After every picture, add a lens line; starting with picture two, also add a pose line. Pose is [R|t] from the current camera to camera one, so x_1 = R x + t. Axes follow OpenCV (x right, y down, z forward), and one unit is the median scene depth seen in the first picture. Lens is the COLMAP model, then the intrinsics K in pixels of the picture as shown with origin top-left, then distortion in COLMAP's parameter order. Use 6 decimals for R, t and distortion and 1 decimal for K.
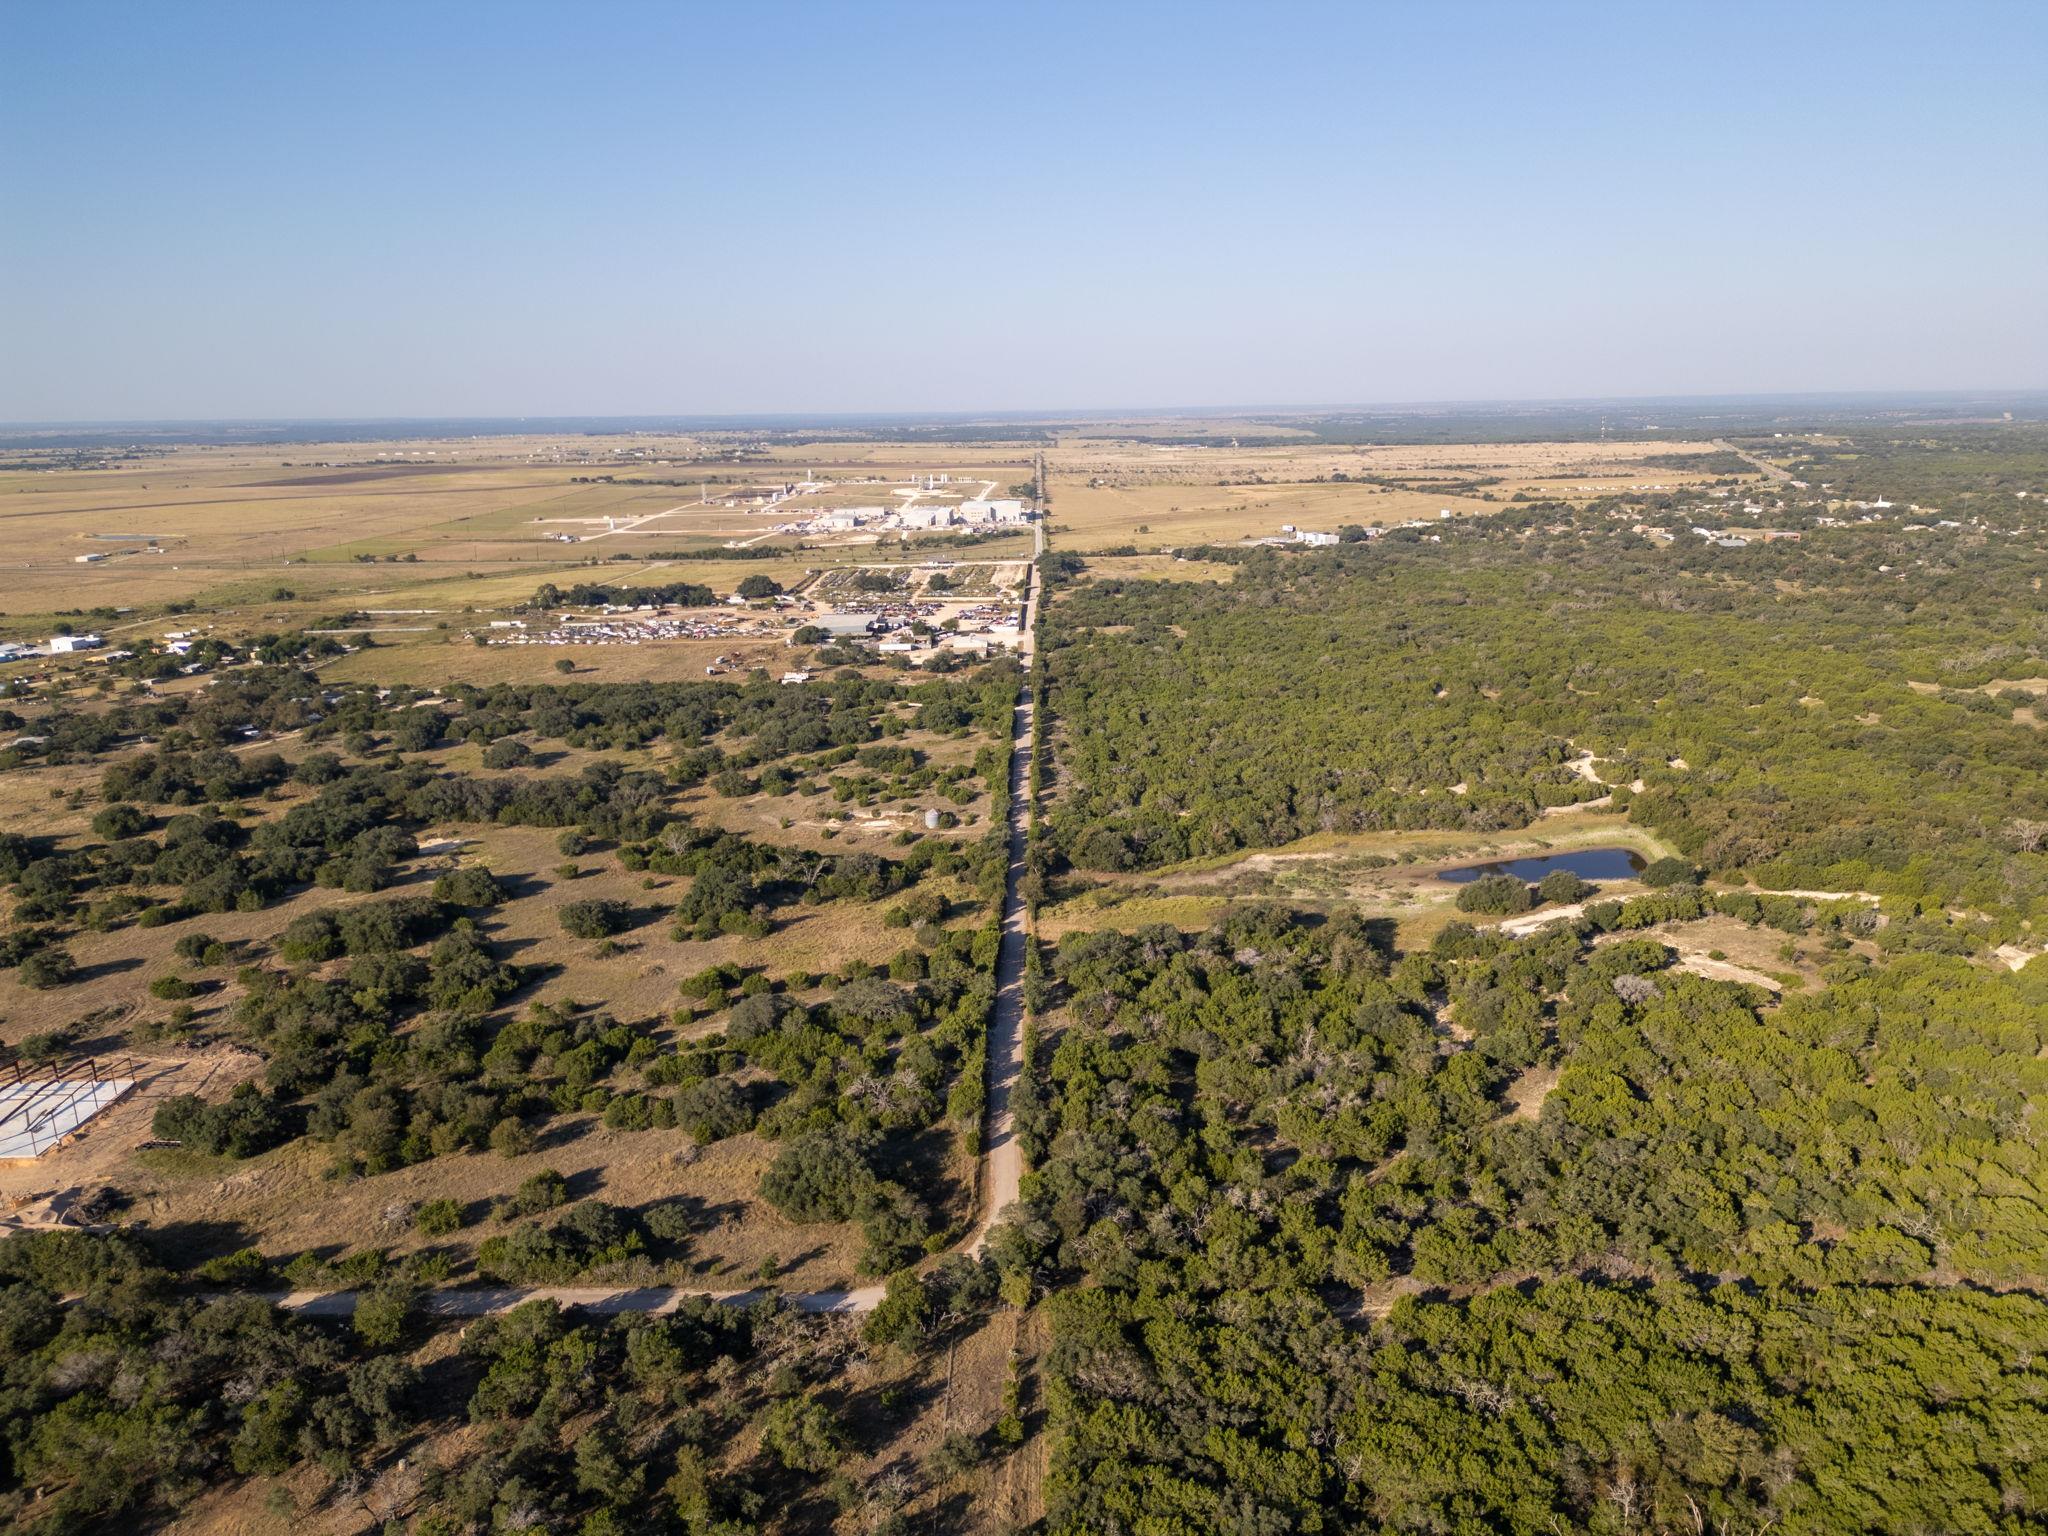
lens RADIAL K [[1427.8, 0, 1028.0], [0, 1427.8, 783.2], [0, 0, 1]] dist [0.094982, -0.094908]
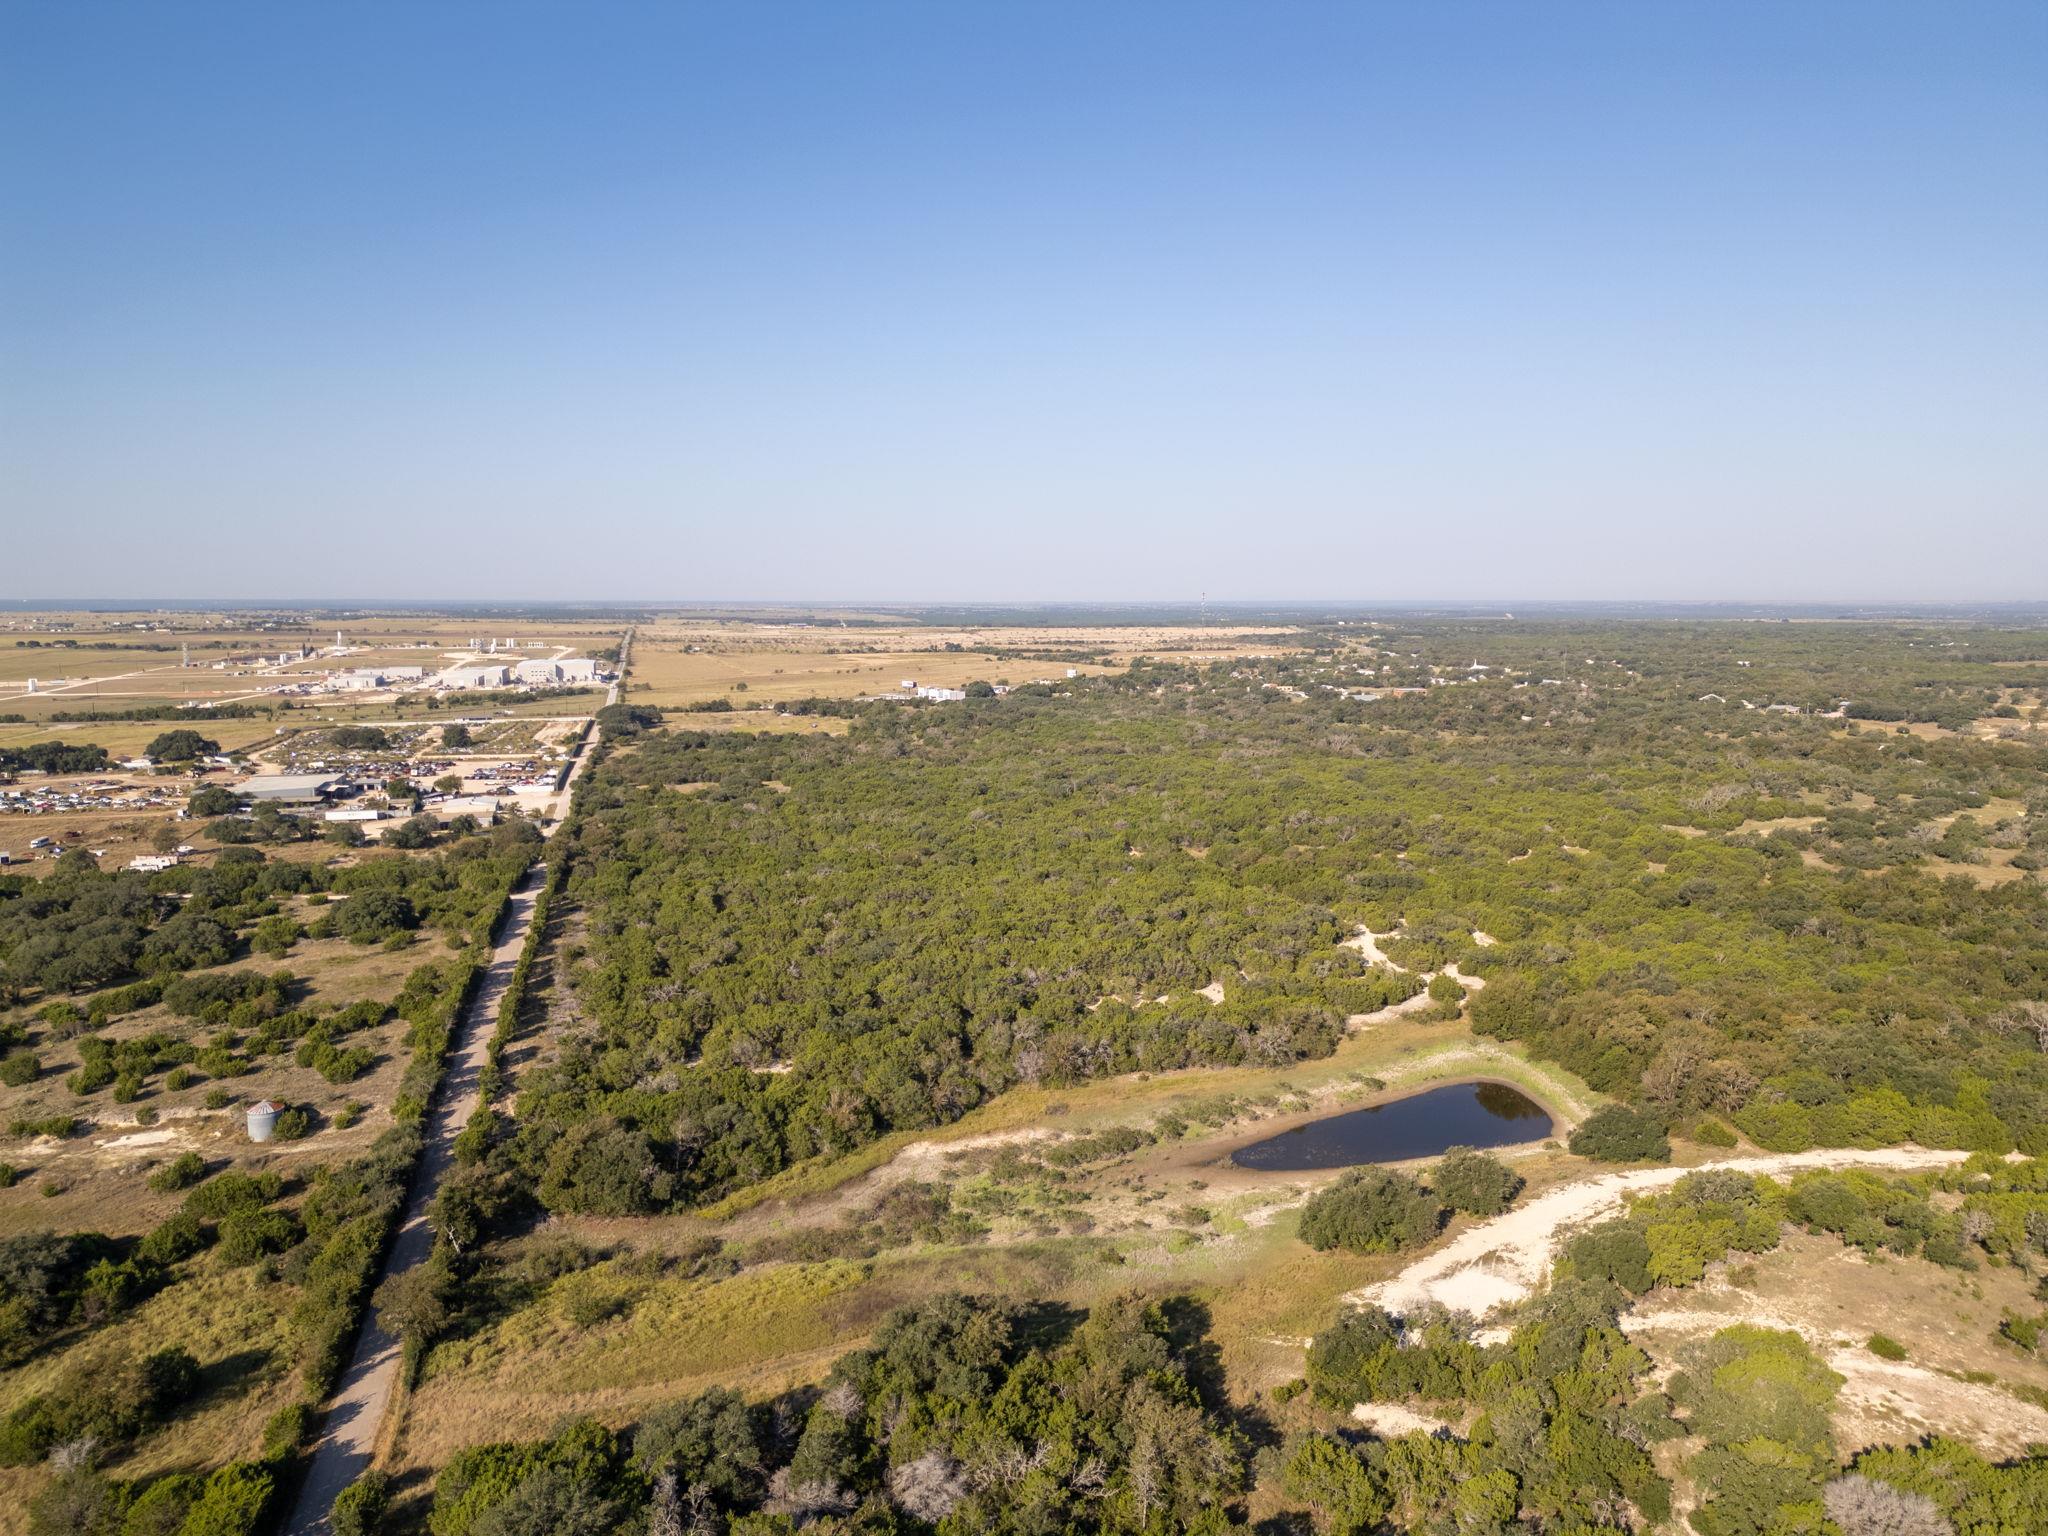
lens RADIAL K [[1431.3, 0, 1029.8], [0, 1431.3, 776.5], [0, 0, 1]] dist [0.084132, -0.079593]
pose [[0.964195, -0.016950, 0.264651, 0.035844], [0.052532, 0.990387, -0.127958, -0.009254], [-0.259939, 0.137279, 0.955817, 0.266176]]
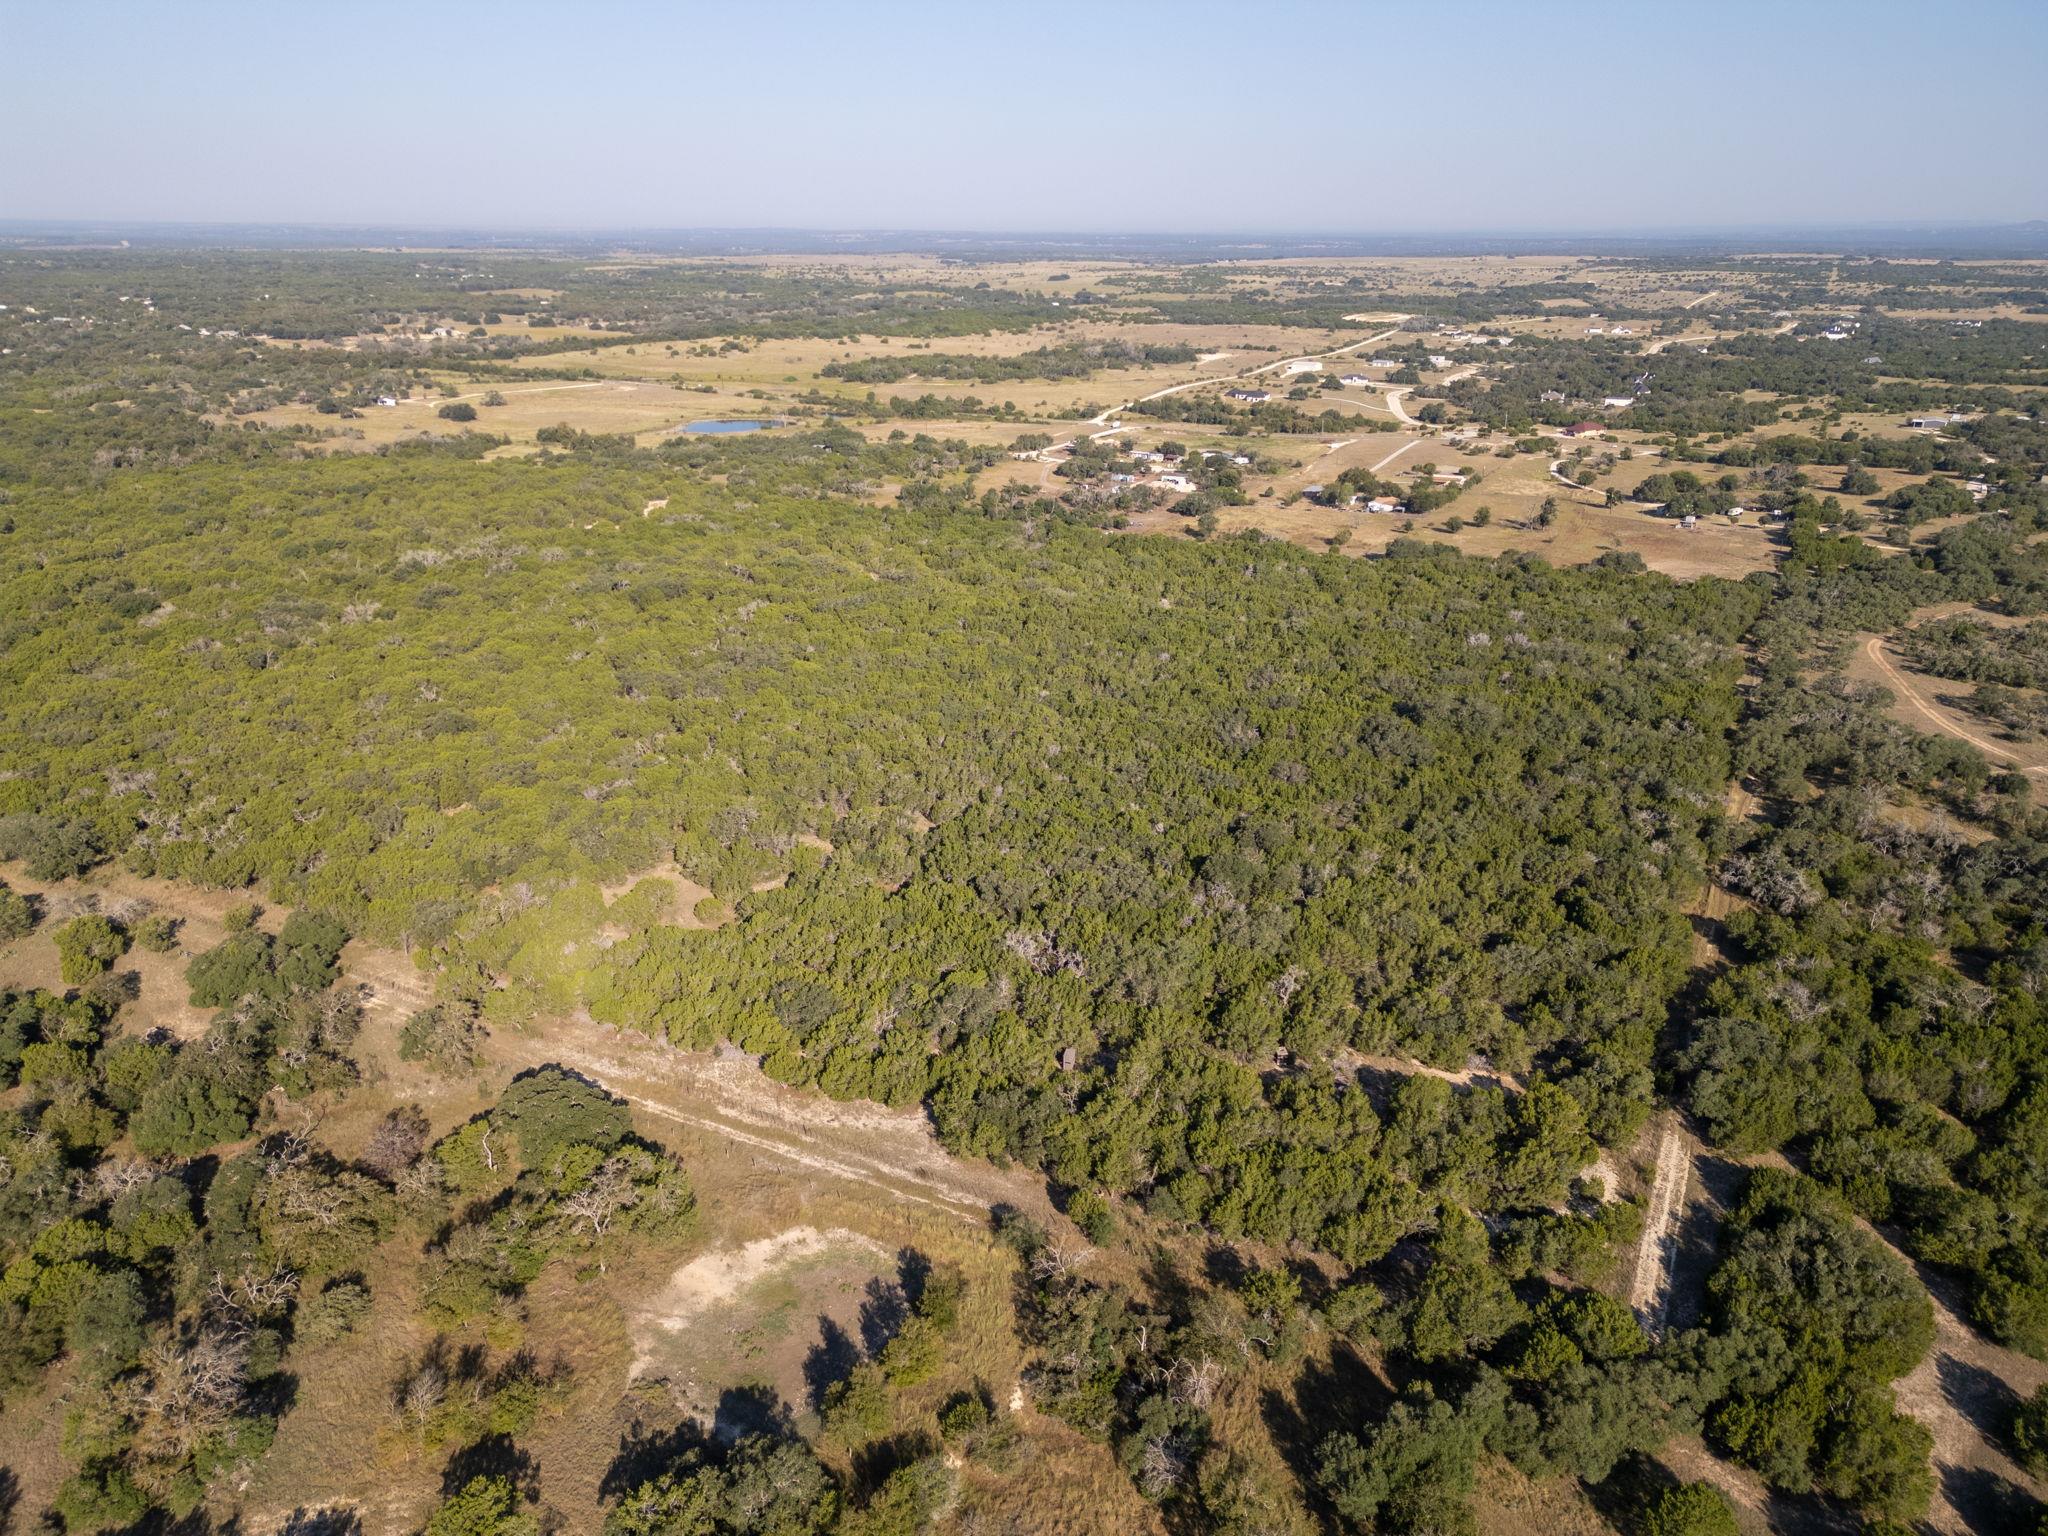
lens RADIAL K [[1433.2, 0, 1027.4], [0, 1433.2, 766.4], [0, 0, 1]] dist [0.090222, -0.084396]
pose [[0.457820, -0.298762, 0.837342, -0.187184], [0.219277, 0.950694, 0.219315, 0.131574], [-0.861579, 0.083203, 0.500759, -0.398145]]
